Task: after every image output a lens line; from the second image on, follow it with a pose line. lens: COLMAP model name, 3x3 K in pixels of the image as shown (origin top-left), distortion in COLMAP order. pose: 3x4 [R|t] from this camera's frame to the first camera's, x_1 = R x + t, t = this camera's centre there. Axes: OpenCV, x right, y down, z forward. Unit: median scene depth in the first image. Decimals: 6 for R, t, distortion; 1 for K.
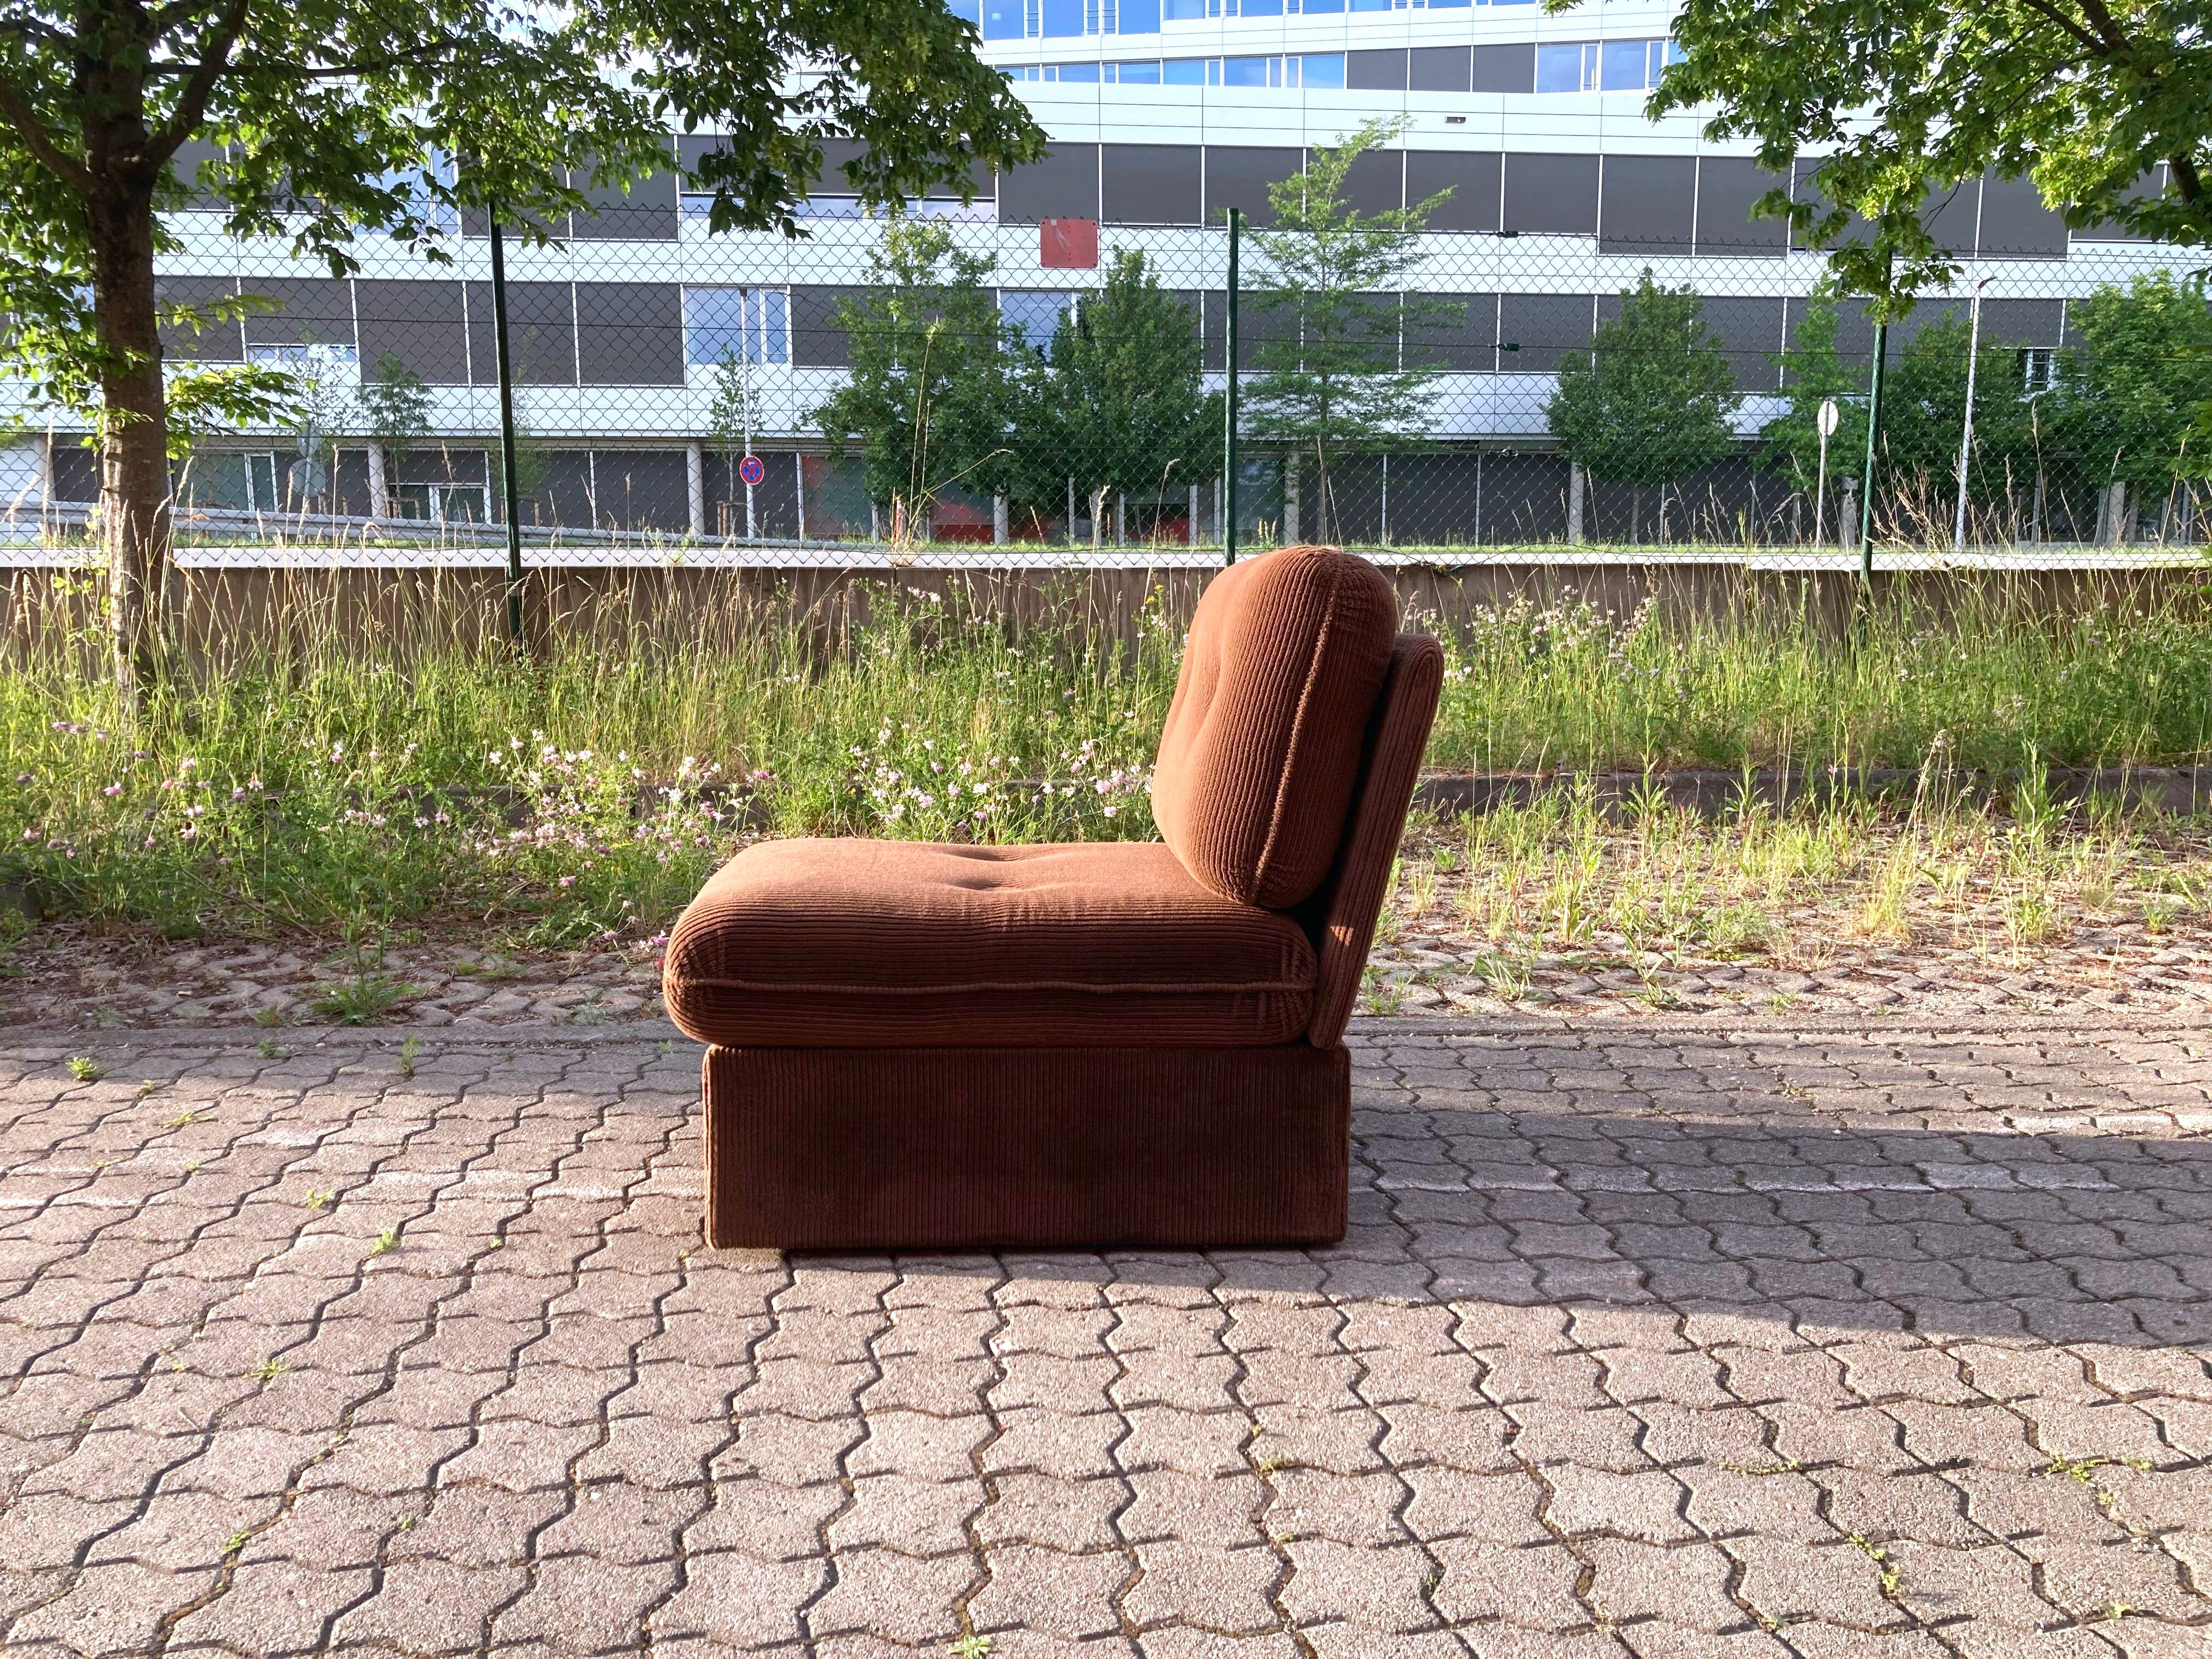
lens RADIAL K [[1813.9, 0, 1111.8], [0, 1813.9, 850.7], [0, 0, 1]] dist [0.002285, 0.029543]
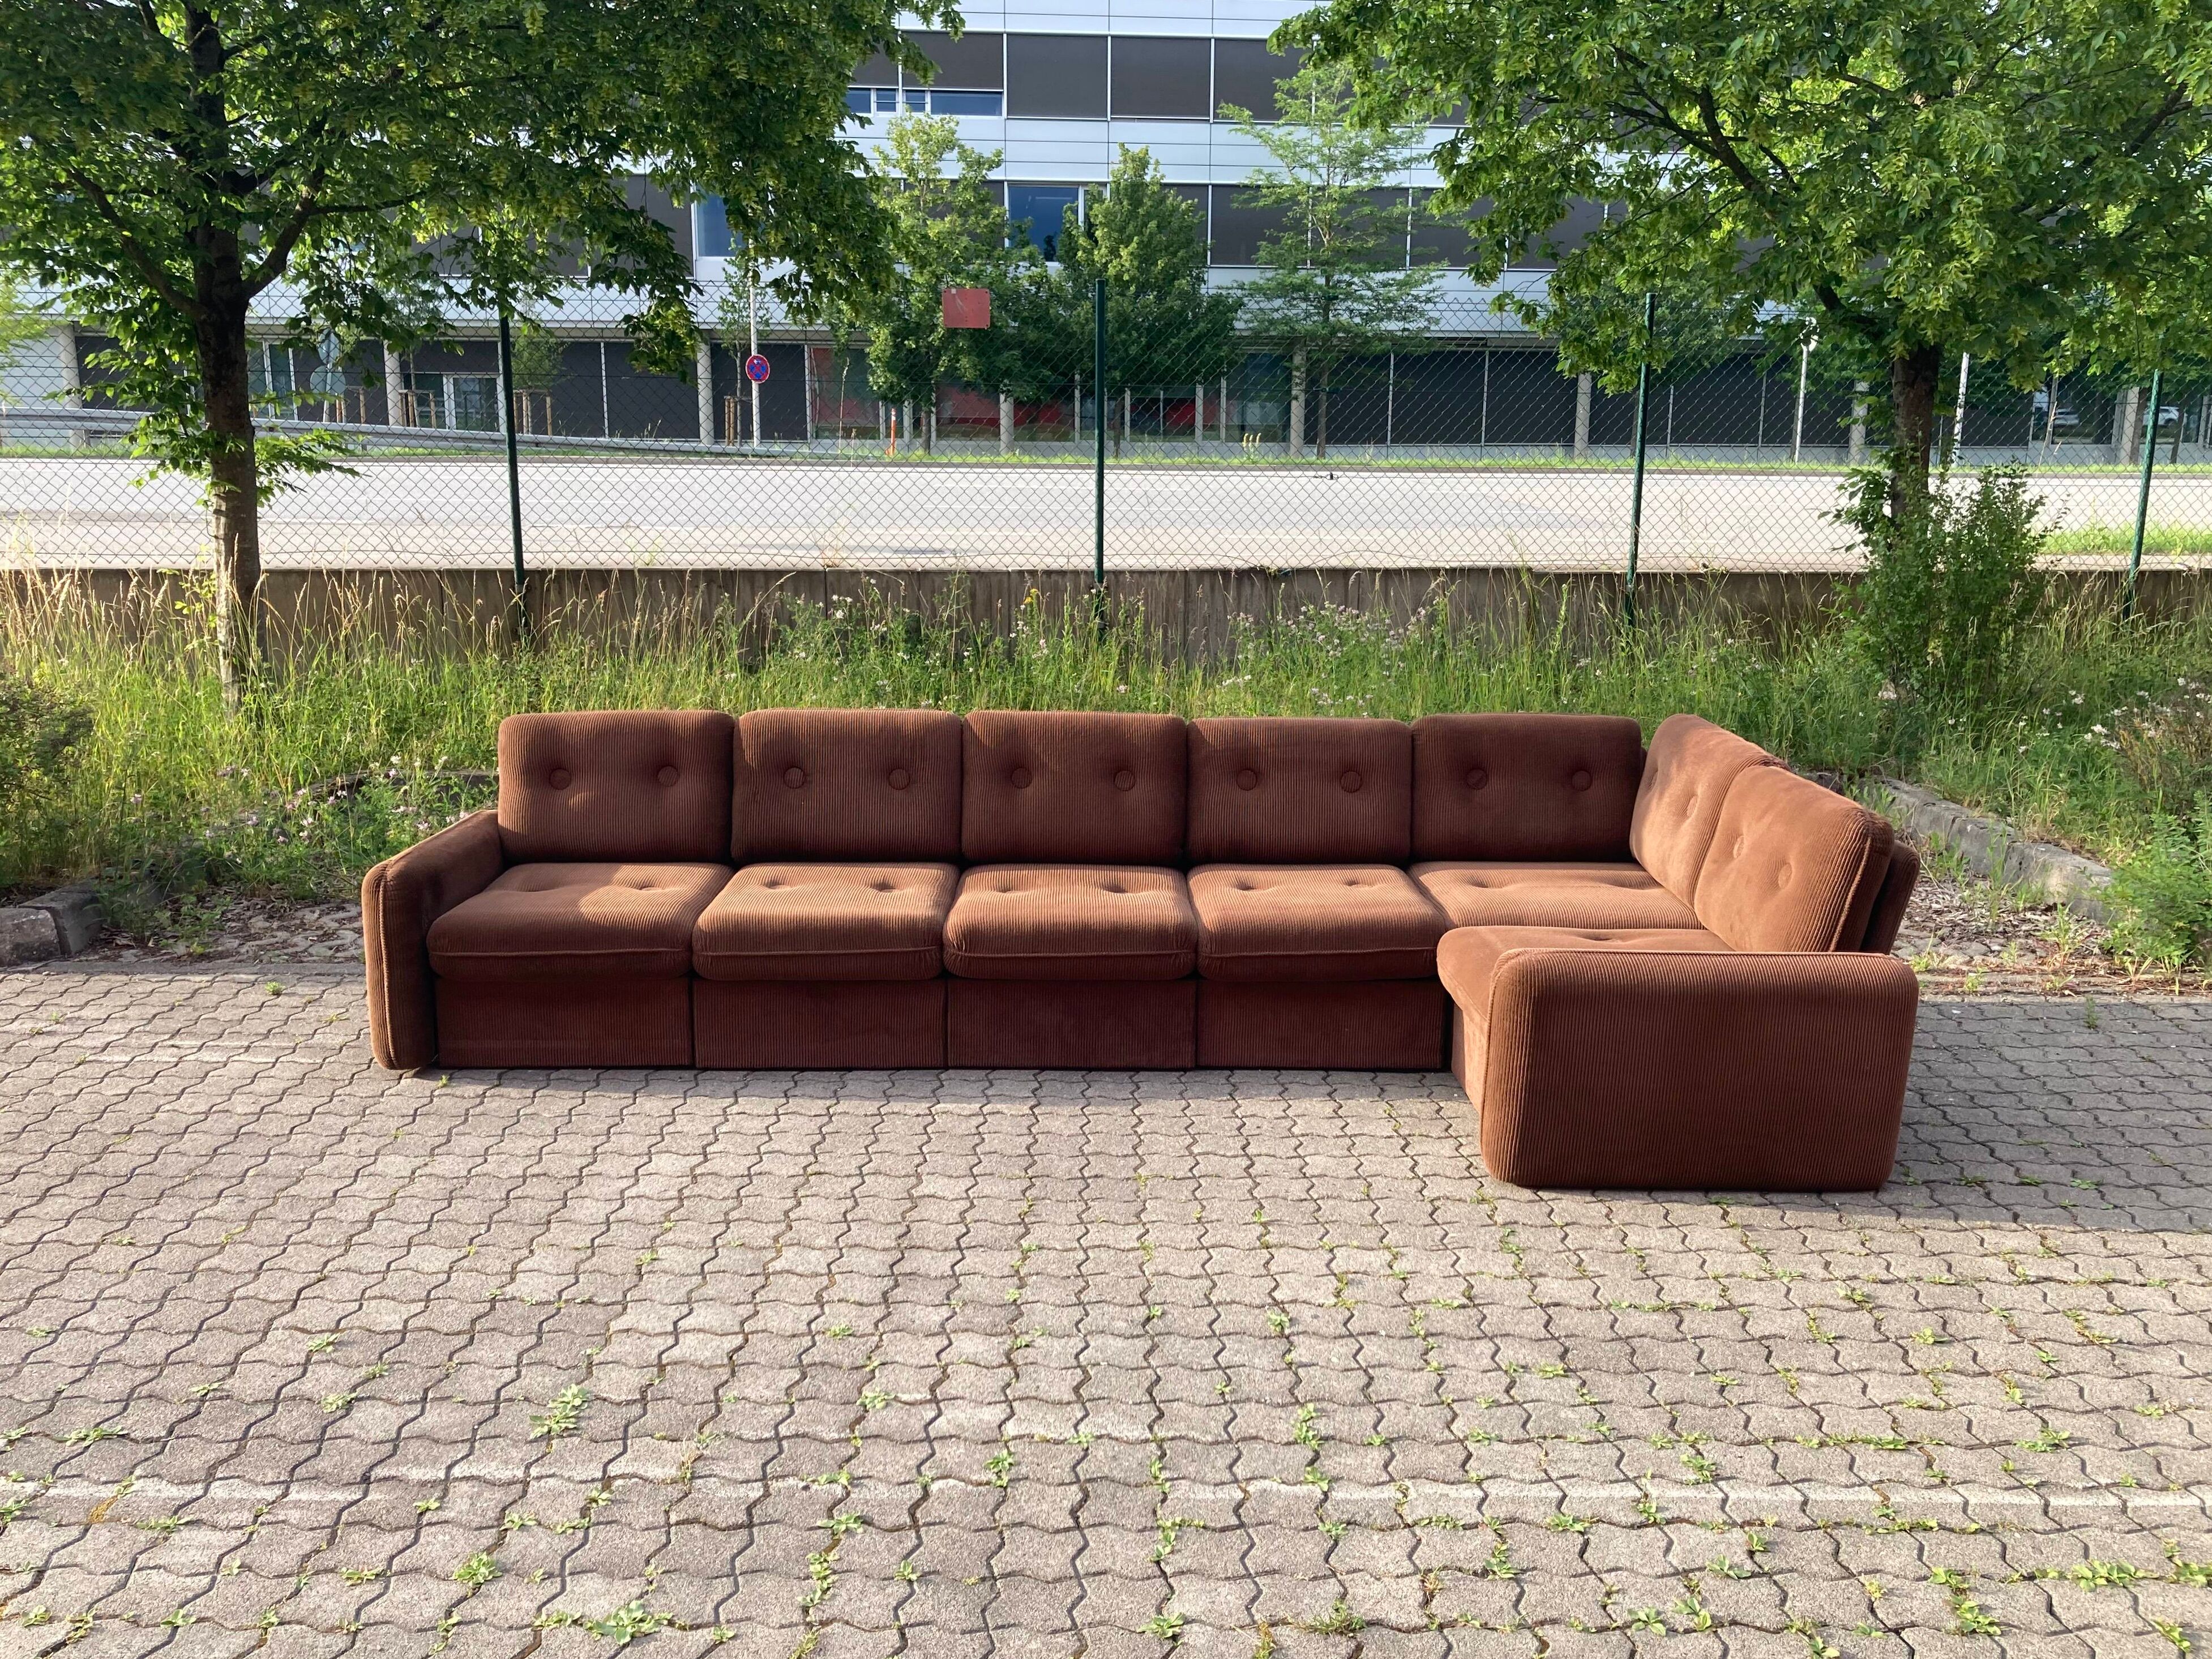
lens RADIAL K [[1873.6, 0, 1110.0], [0, 1873.6, 830.3], [0, 0, 1]] dist [0.008091, 0.006044]
pose [[0.999743, 0.013704, -0.018041, 0.250836], [-0.012707, 0.998445, 0.054283, -0.125289], [0.018757, -0.054040, 0.998363, -0.704012]]
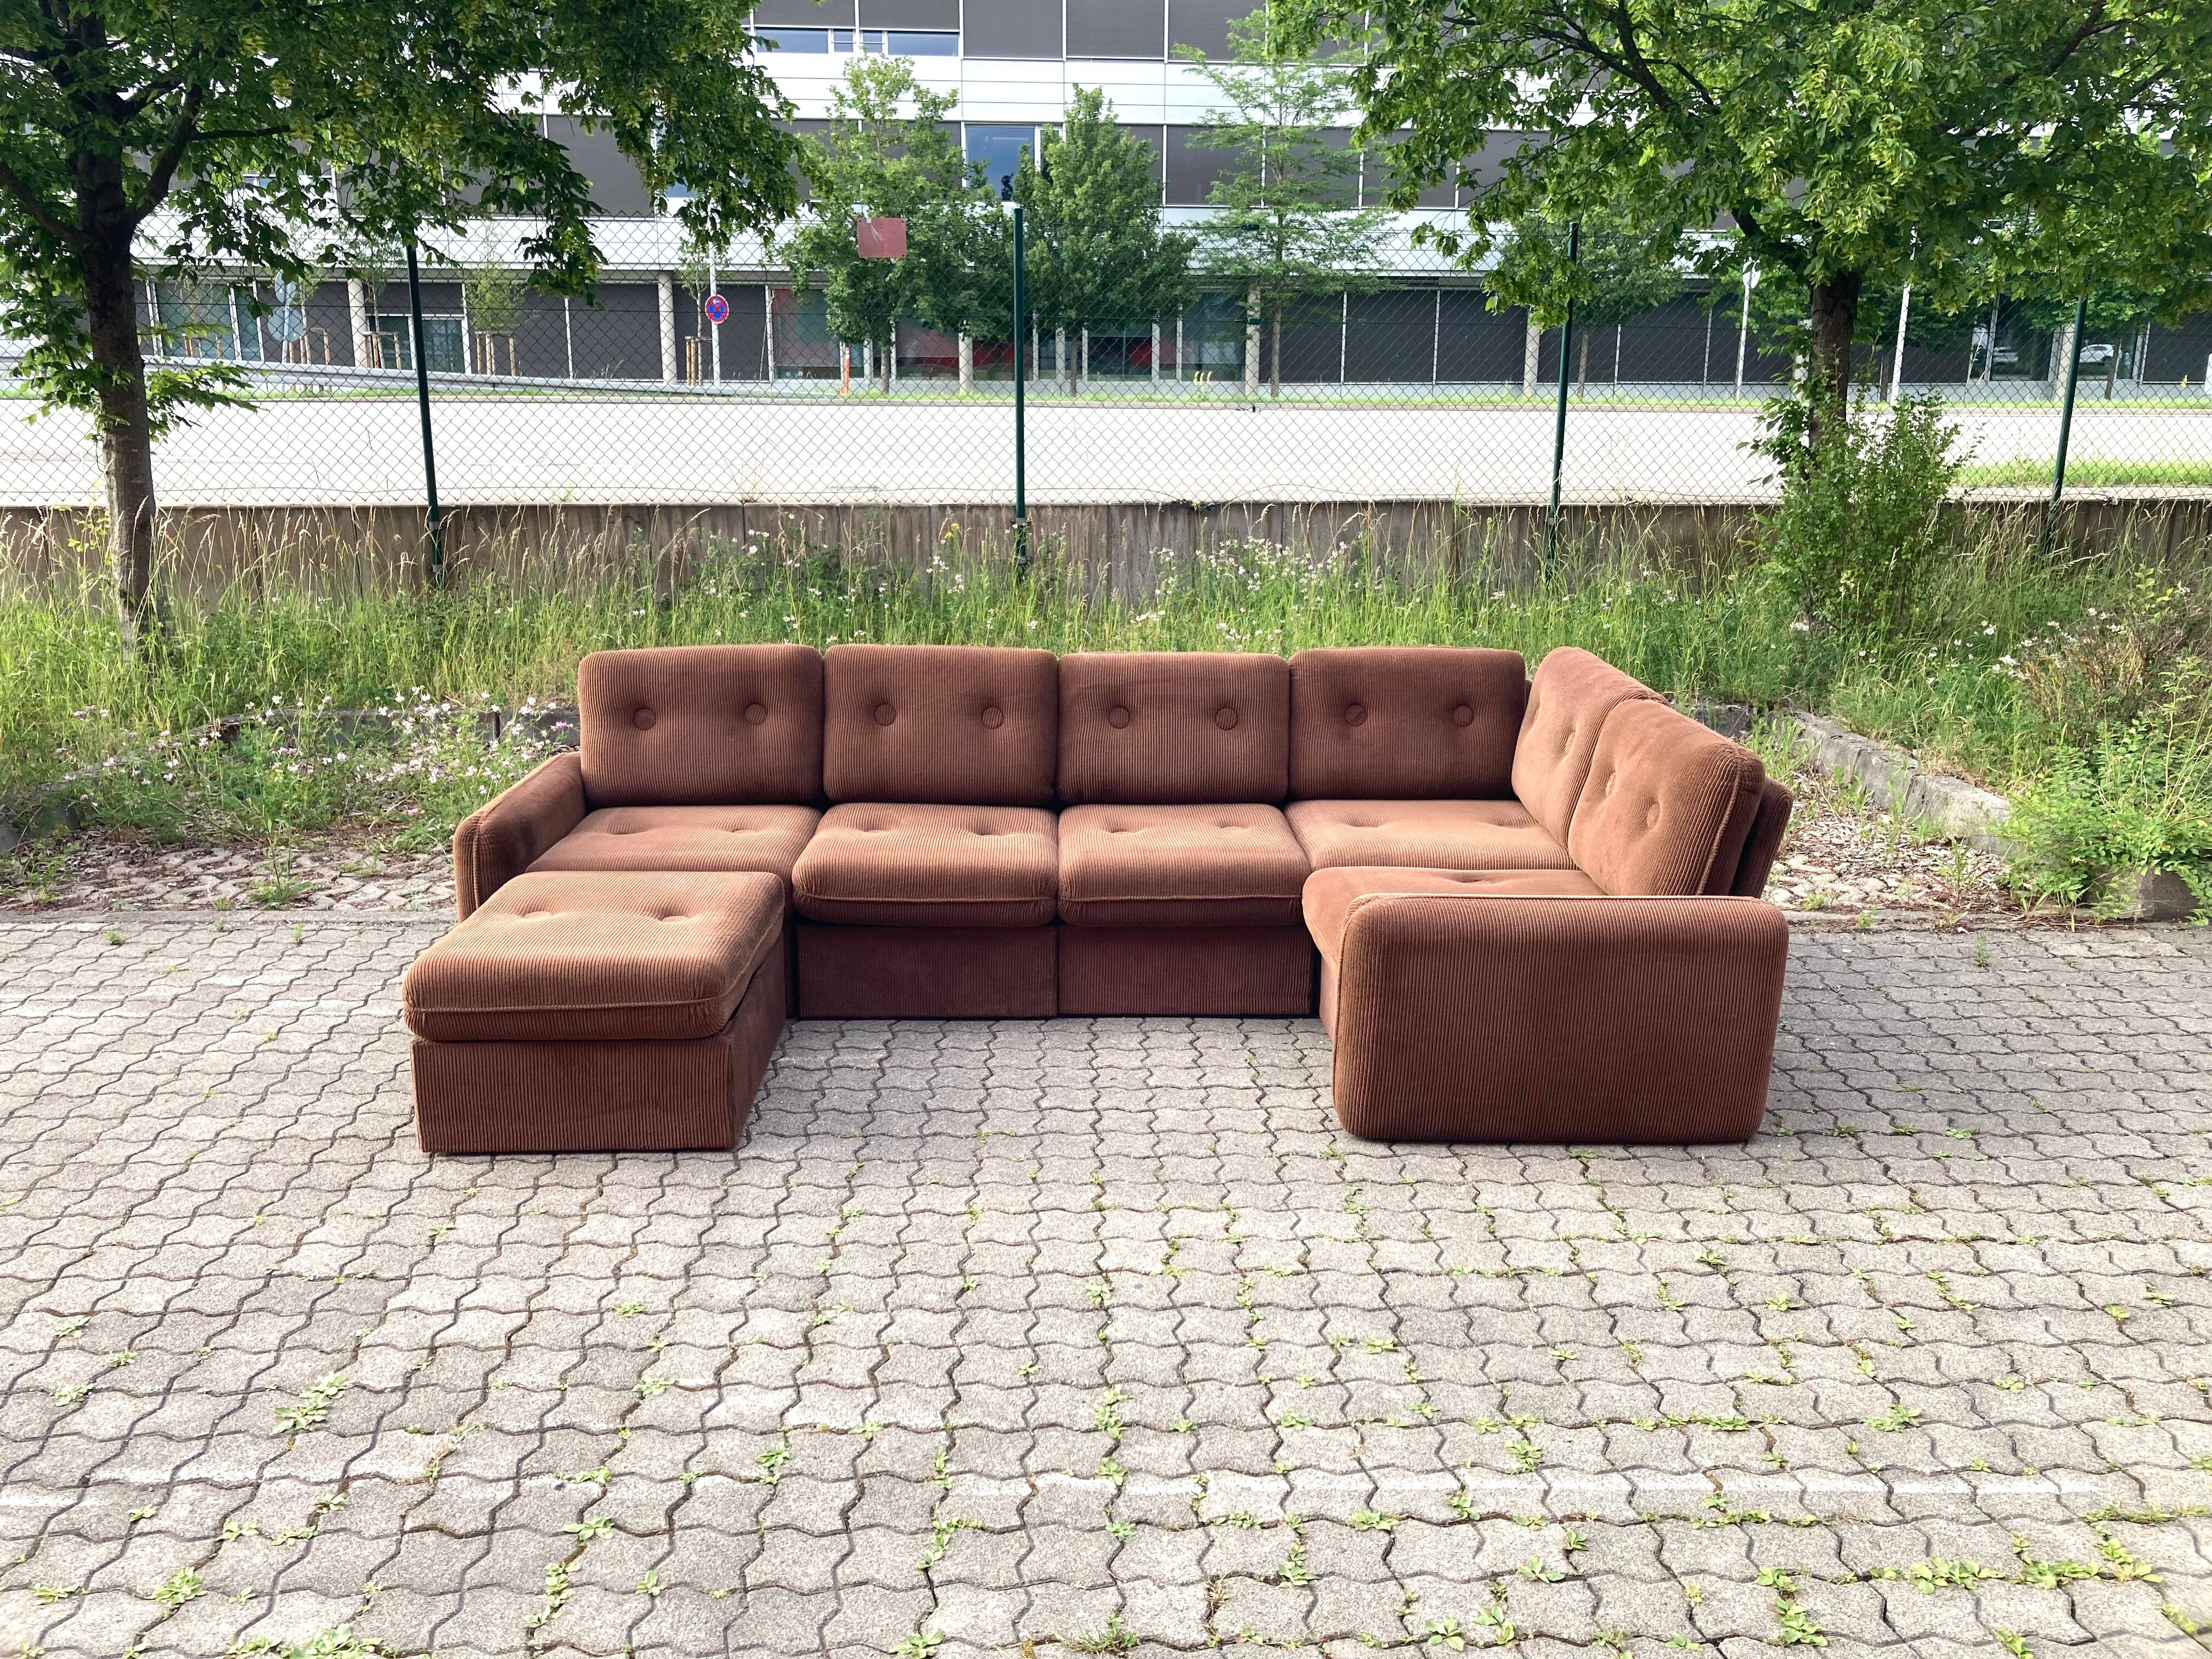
lens RADIAL K [[1815.3, 0, 1100.4], [0, 1815.3, 834.1], [0, 0, 1]] dist [0.002734, 0.012389]
pose [[0.999940, 0.008593, -0.006743, 0.330994], [-0.007928, 0.995626, 0.093097, -0.125910], [0.007514, -0.093038, 0.995634, -0.607357]]
